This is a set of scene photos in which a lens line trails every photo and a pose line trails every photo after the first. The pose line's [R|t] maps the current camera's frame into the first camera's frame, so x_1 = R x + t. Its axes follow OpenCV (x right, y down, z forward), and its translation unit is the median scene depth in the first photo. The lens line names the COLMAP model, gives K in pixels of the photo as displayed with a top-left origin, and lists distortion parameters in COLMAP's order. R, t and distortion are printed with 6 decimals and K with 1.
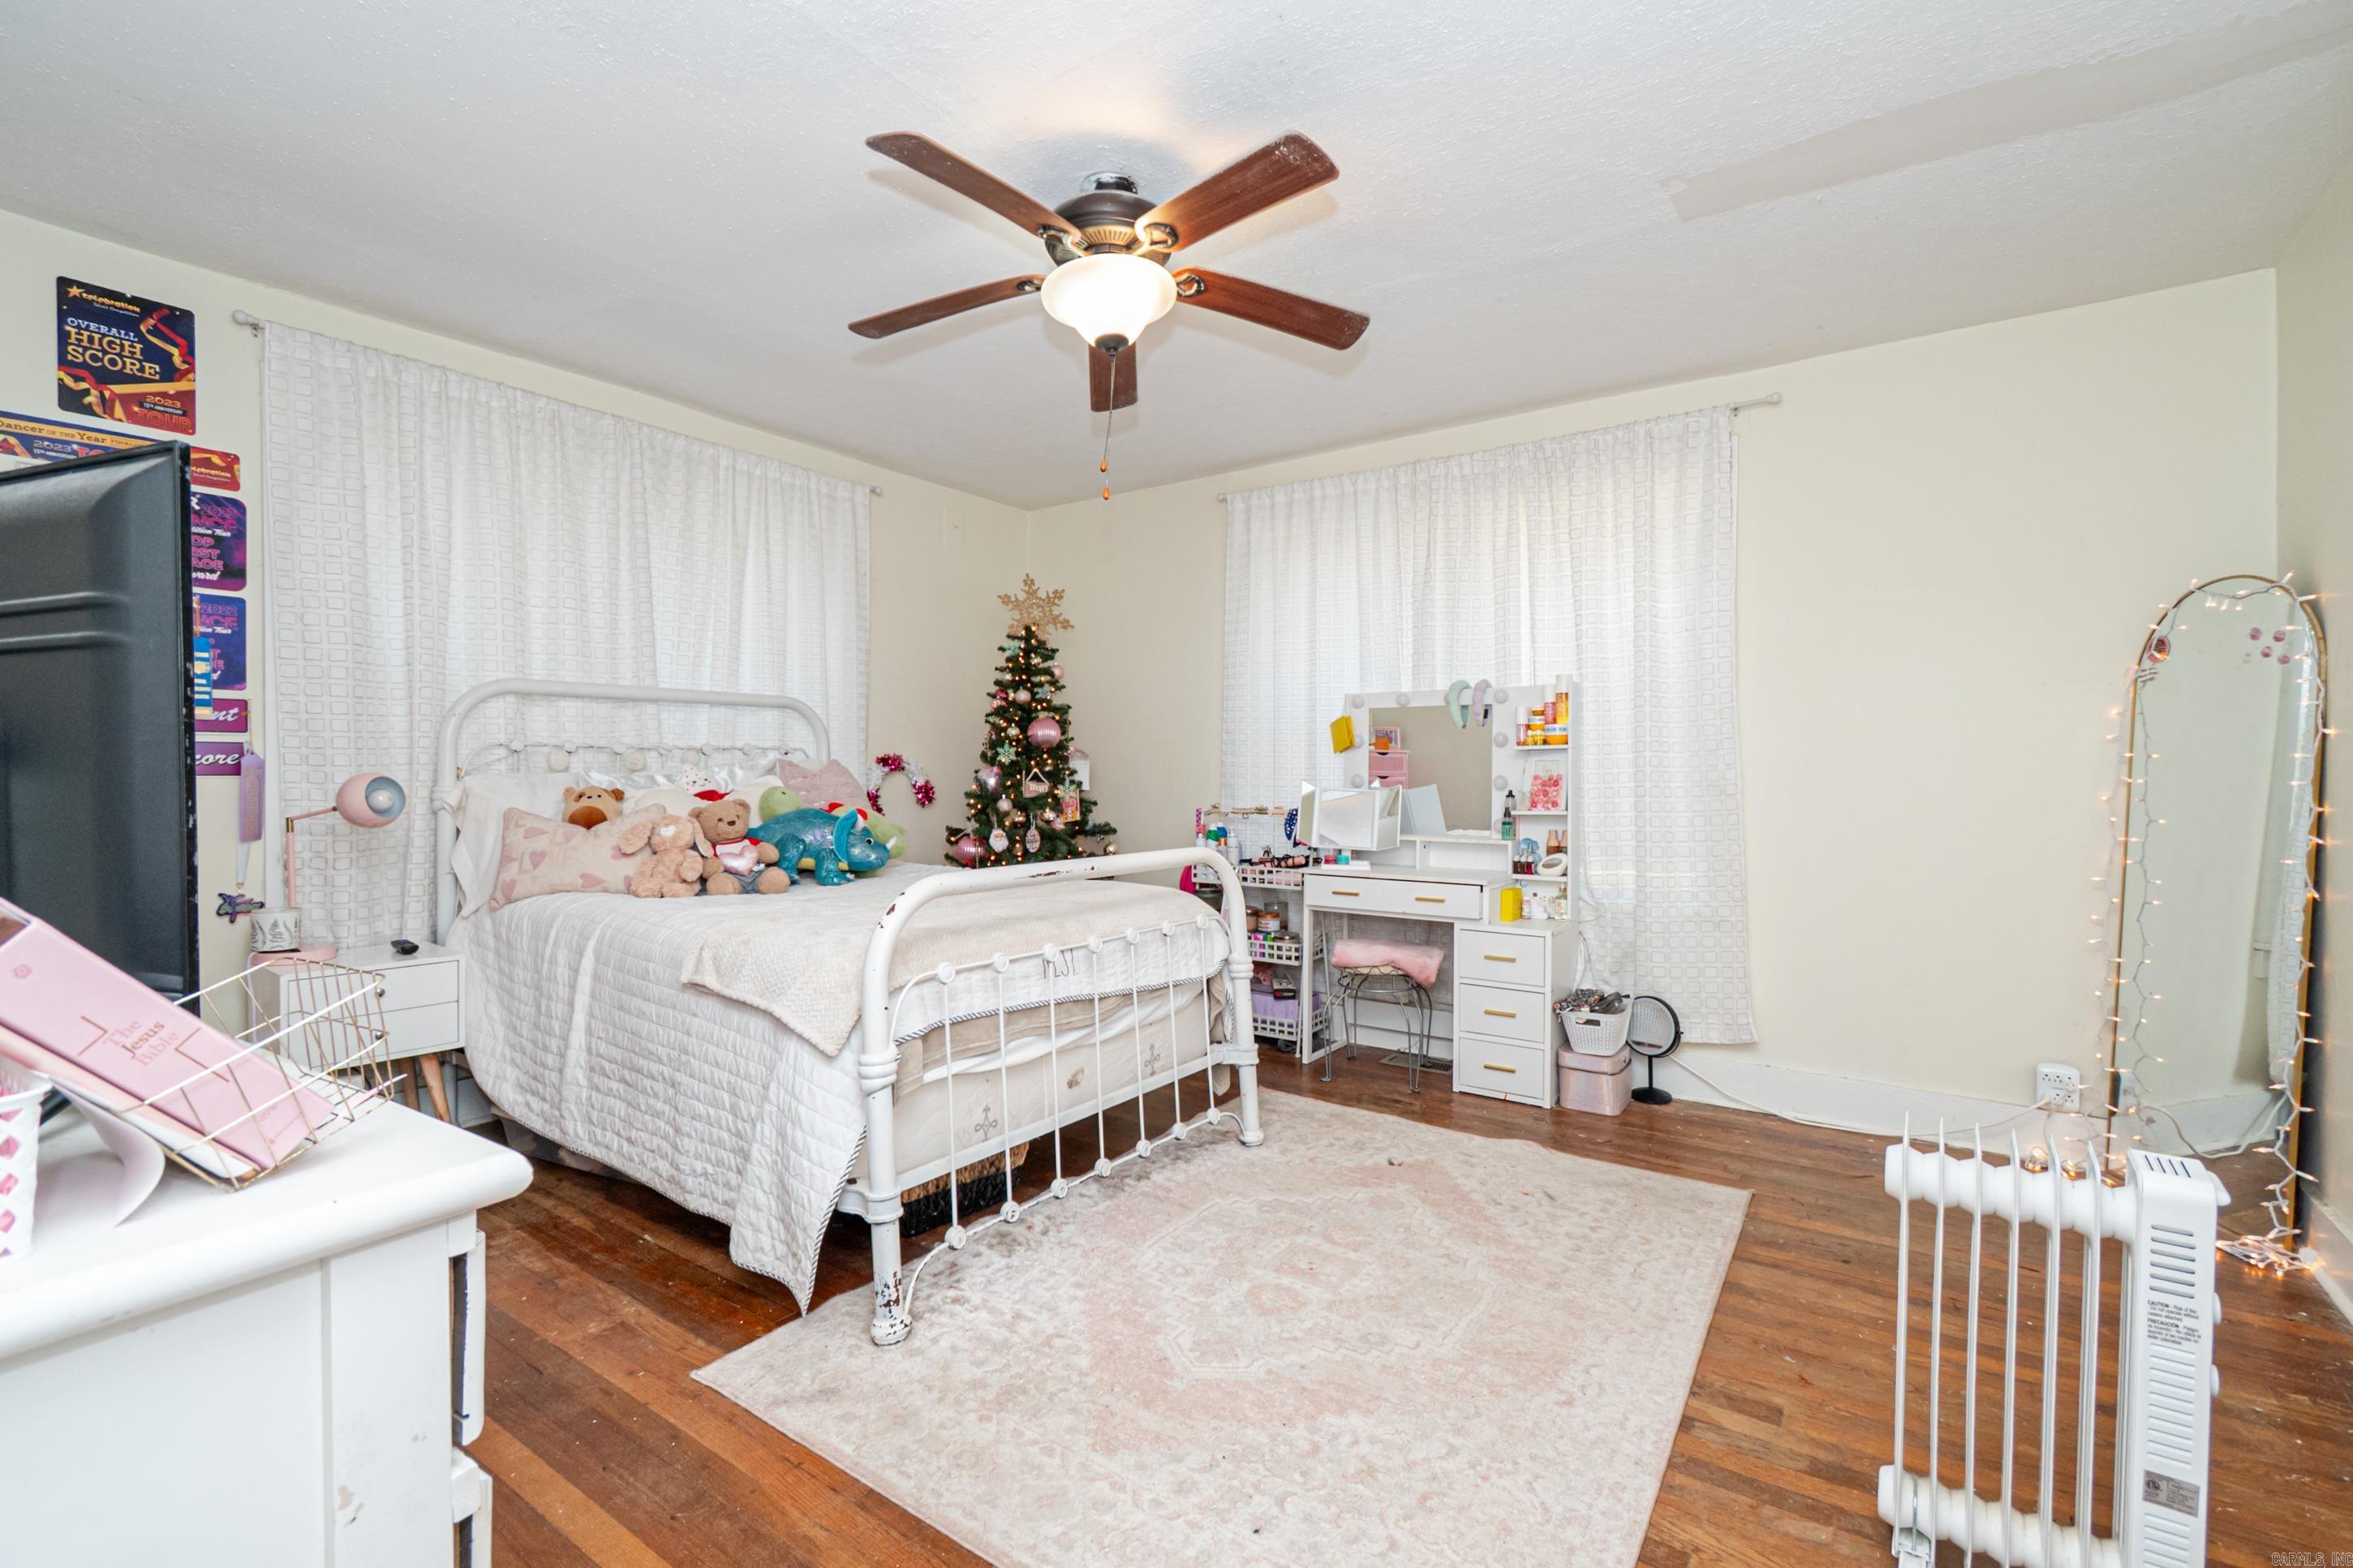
lens RADIAL K [[1030.6, 0, 1180.0], [0, 1030.6, 784.3], [0, 0, 1]] dist [0.000818, -0.000100]
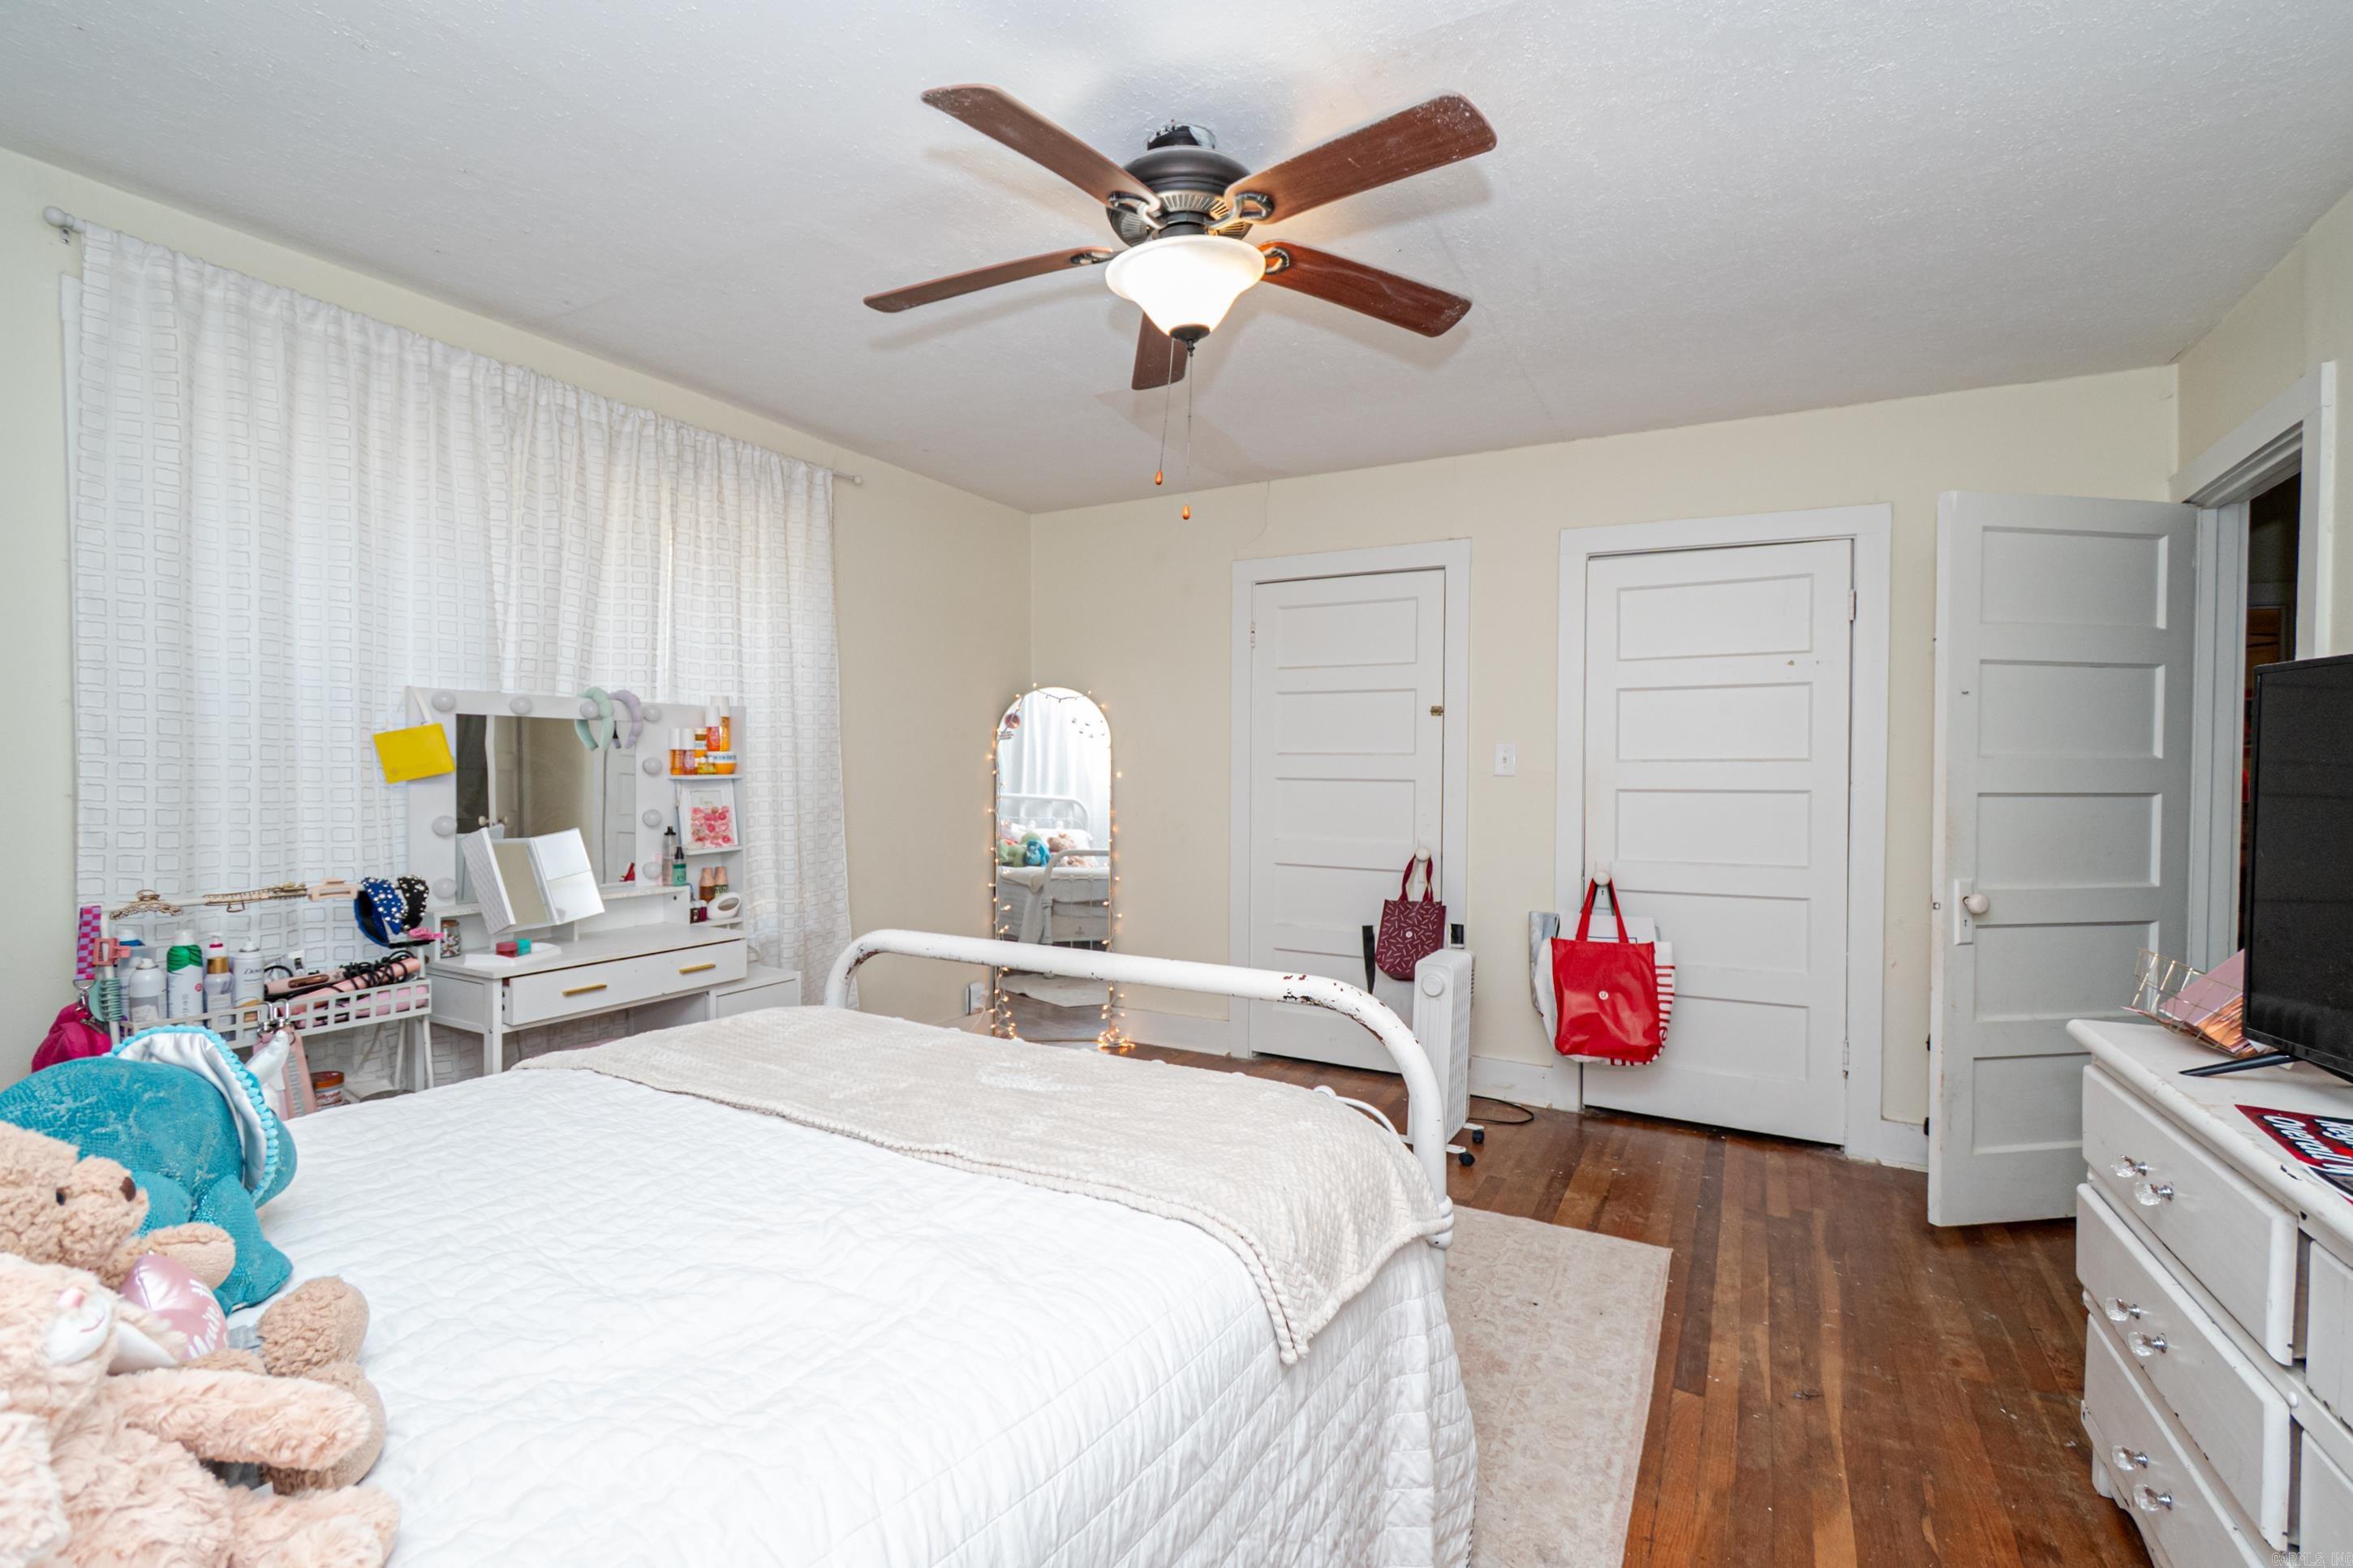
lens RADIAL K [[1030.6, 0, 1182.2], [0, 1030.6, 788.0], [0, 0, 1]] dist [0.000818, -0.000100]
pose [[-0.108288, -0.018439, 0.993949, -0.577819], [0.008718, 0.999772, 0.019497, -0.039930], [-0.994081, 0.010777, -0.108102, 0.689171]]
